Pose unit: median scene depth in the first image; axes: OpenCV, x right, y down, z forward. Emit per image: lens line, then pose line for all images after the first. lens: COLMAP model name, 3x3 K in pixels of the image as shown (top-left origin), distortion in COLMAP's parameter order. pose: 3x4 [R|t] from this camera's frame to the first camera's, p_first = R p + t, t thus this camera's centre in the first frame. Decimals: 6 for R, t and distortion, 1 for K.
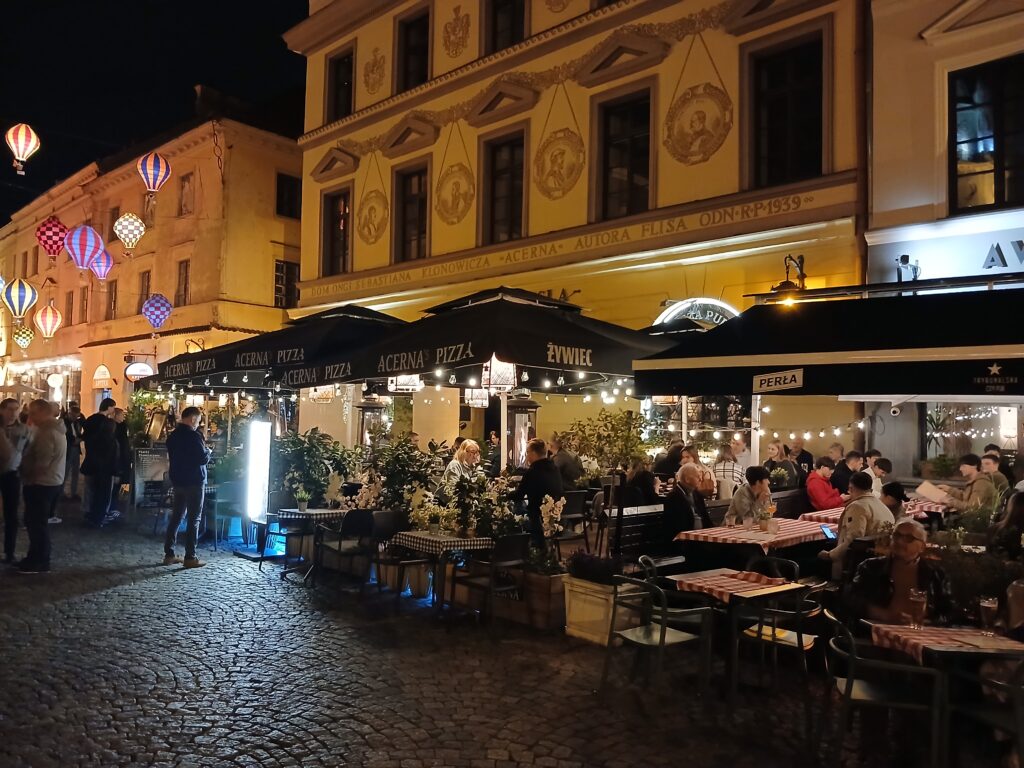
lens RADIAL K [[817.8, 0, 512.0], [0, 817.8, 384.0], [0, 0, 1]] dist [-0.005130, 0.005116]
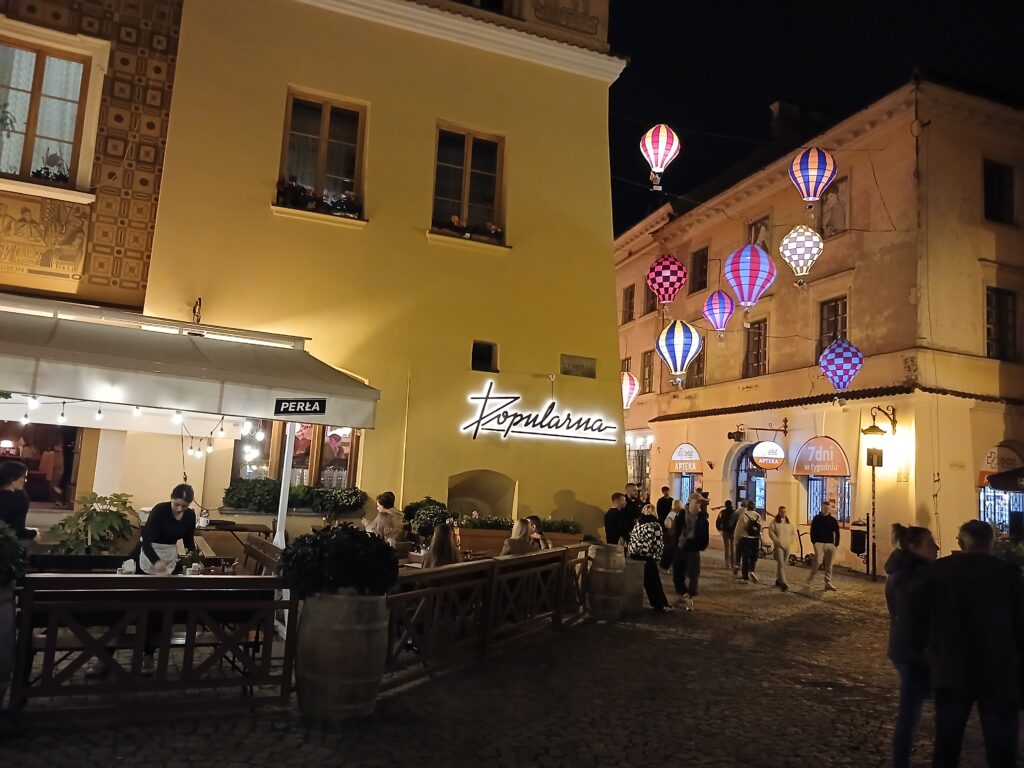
lens RADIAL K [[804.8, 0, 507.4], [0, 804.8, 398.1], [0, 0, 1]] dist [-0.002721, -0.028864]
pose [[0.873556, -0.015100, -0.486489, -0.326198], [-0.024555, 0.996879, -0.075034, -0.004783], [0.486103, 0.077492, 0.870459, 0.268760]]
